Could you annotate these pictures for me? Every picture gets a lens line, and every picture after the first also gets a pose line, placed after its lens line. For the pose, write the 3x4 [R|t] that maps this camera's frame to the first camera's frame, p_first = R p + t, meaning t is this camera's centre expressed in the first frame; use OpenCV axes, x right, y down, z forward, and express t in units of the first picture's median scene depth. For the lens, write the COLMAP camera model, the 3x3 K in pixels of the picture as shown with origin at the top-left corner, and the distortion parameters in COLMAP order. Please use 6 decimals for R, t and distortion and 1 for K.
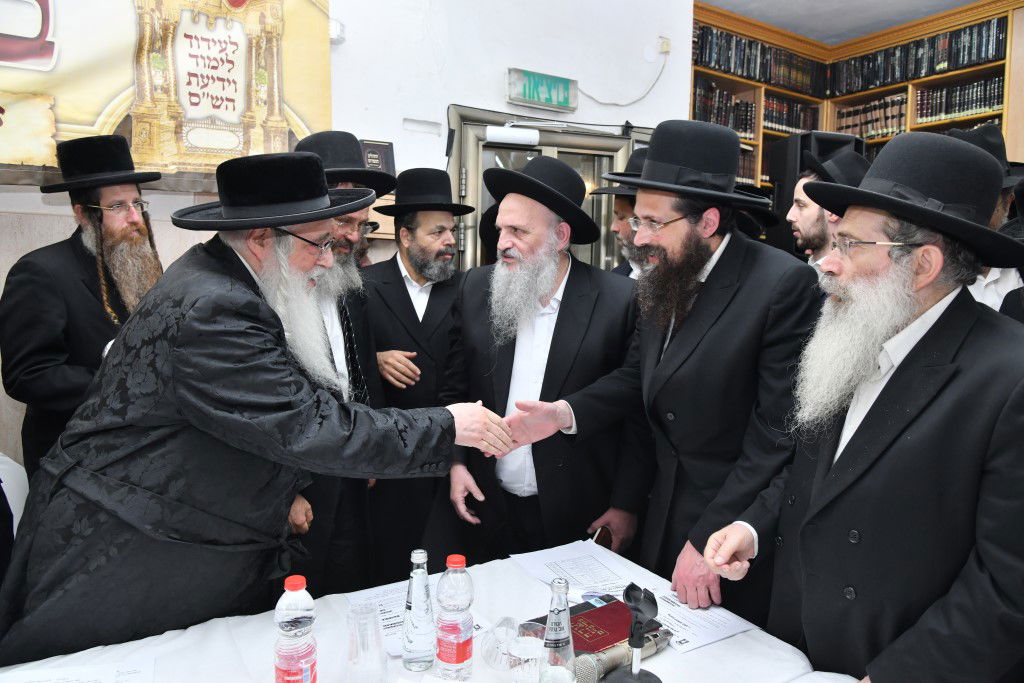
lens RADIAL K [[707.7, 0, 473.6], [0, 707.7, 323.1], [0, 0, 1]] dist [-0.007634, -0.005497]
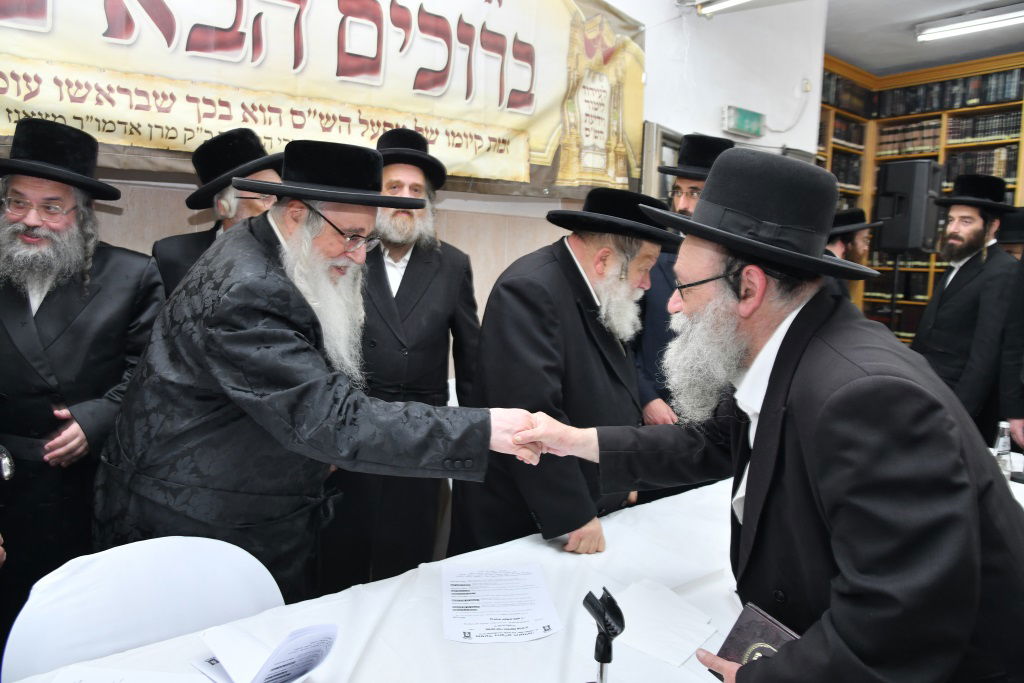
lens RADIAL K [[707.7, 0, 473.6], [0, 707.7, 323.1], [0, 0, 1]] dist [-0.007634, -0.005497]
pose [[0.992717, -0.000284, 0.120473, -0.726659], [-0.003185, 0.999586, 0.028603, 0.017136], [-0.120431, -0.028778, 0.992304, -0.336557]]
